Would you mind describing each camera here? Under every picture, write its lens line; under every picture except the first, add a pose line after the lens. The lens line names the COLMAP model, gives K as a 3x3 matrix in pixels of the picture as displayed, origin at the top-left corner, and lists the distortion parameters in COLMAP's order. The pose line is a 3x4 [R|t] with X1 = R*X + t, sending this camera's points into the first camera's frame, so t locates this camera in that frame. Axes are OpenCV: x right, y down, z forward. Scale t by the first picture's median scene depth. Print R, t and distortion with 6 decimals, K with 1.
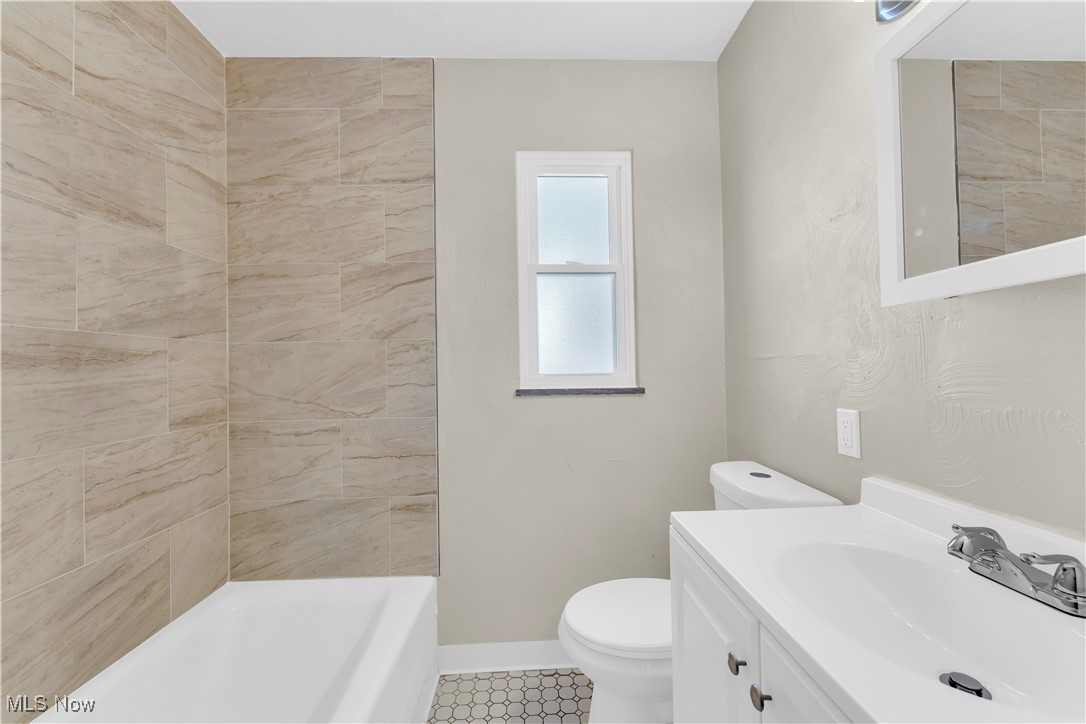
lens RADIAL K [[438.8, 0, 541.2], [0, 438.8, 362.5], [0, 0, 1]] dist [-0.000441, -0.000769]
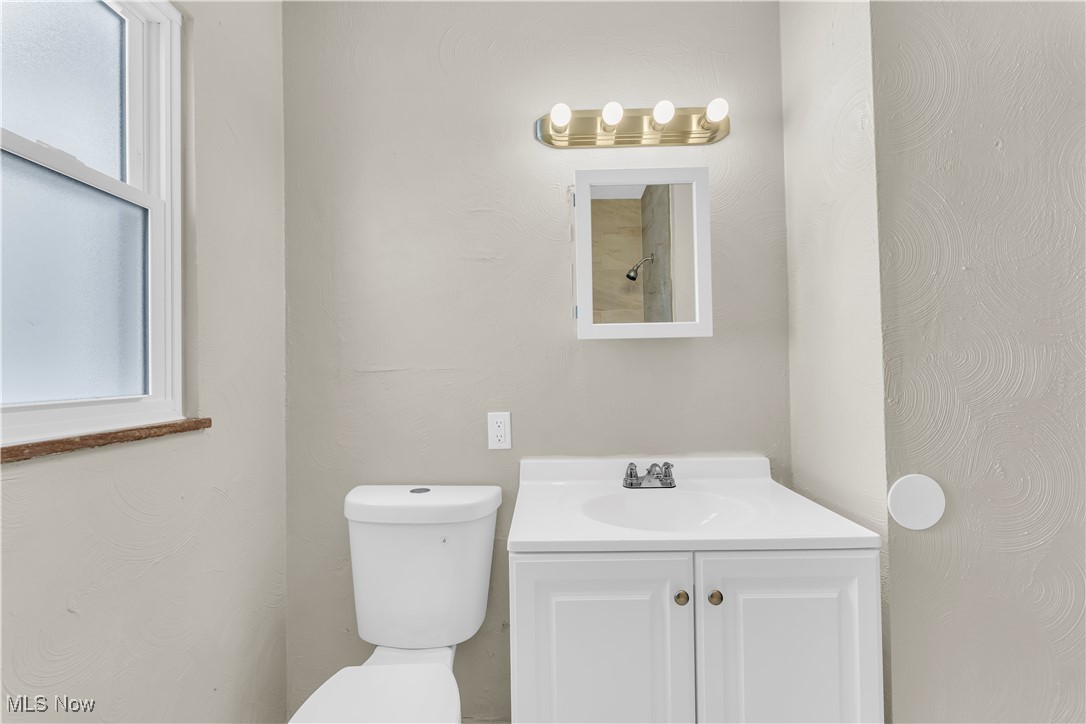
lens RADIAL K [[438.8, 0, 540.1], [0, 438.8, 363.8], [0, 0, 1]] dist [-0.000441, -0.000769]
pose [[0.044433, 0.024196, 0.998719, -0.550316], [0.001006, 0.999705, -0.024265, -0.003123], [-0.999012, 0.002082, 0.044395, 0.795297]]
